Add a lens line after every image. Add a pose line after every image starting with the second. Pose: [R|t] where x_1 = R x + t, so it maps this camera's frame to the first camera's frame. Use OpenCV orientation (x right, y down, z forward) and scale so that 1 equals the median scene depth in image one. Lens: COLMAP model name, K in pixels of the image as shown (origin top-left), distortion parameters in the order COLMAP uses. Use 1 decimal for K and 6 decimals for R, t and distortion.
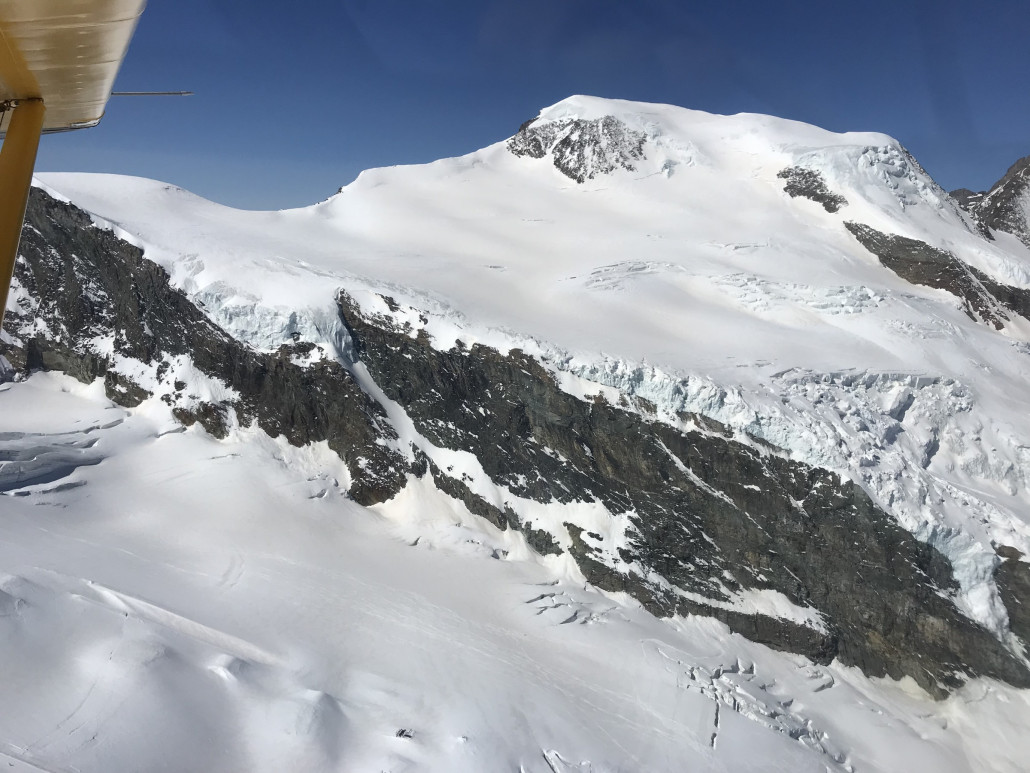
lens RADIAL K [[838.6, 0, 514.7], [0, 838.6, 384.8], [0, 0, 1]] dist [0.009145, -0.036919]
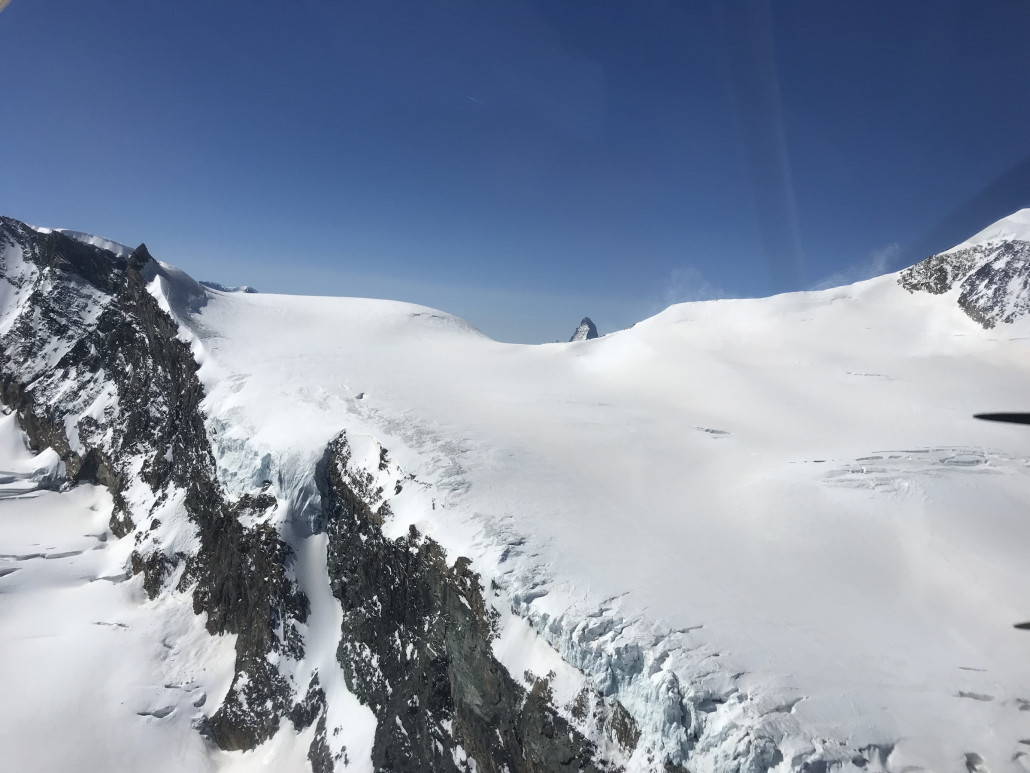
lens RADIAL K [[838.6, 0, 513.7], [0, 838.6, 387.4], [0, 0, 1]] dist [0.009145, -0.036919]
pose [[0.788312, 0.069438, -0.611344, 0.375503], [-0.178722, 0.976612, -0.119533, -0.094408], [0.588746, 0.203490, 0.782285, 0.526246]]
